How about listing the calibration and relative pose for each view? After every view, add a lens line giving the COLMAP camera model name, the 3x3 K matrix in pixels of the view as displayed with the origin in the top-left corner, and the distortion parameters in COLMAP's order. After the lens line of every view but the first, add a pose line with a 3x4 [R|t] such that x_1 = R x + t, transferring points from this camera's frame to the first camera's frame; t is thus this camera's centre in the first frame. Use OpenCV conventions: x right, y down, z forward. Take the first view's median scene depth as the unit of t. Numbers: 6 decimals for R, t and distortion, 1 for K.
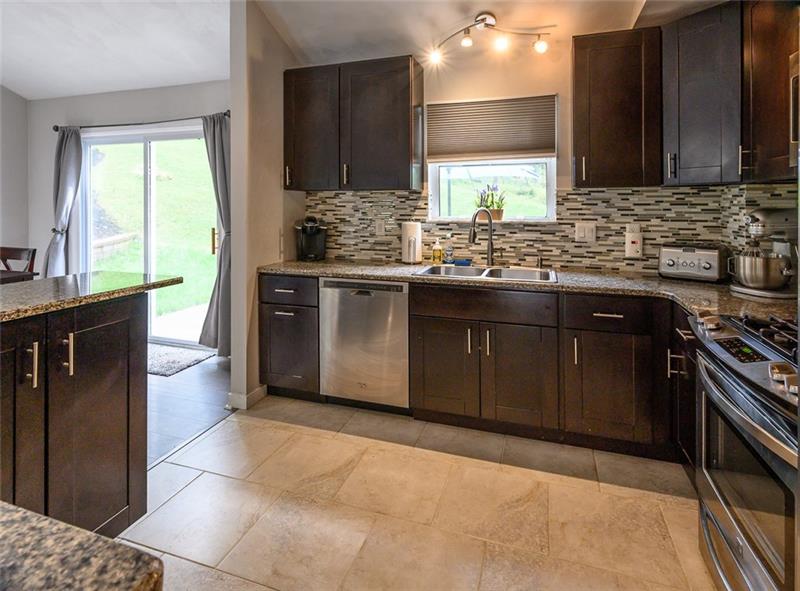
lens RADIAL K [[421.5, 0, 394.9], [0, 421.5, 261.0], [0, 0, 1]] dist [-0.000062, -0.000791]
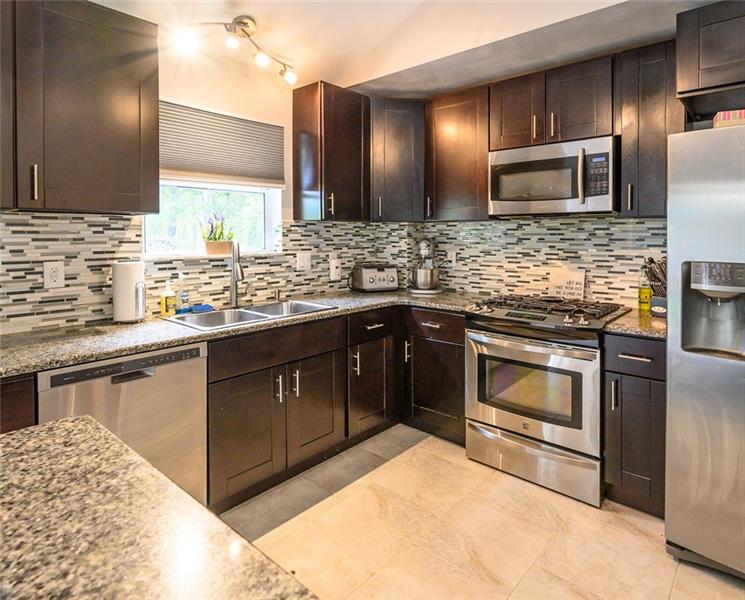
lens RADIAL K [[445.7, 0, 373.2], [0, 445.7, 298.6], [0, 0, 1]] dist [-0.005644, -0.000705]
pose [[0.379065, -0.129601, 0.916249, -0.539035], [0.125813, 0.988168, 0.087724, -0.052168], [-0.916777, 0.082023, 0.390886, 0.398636]]
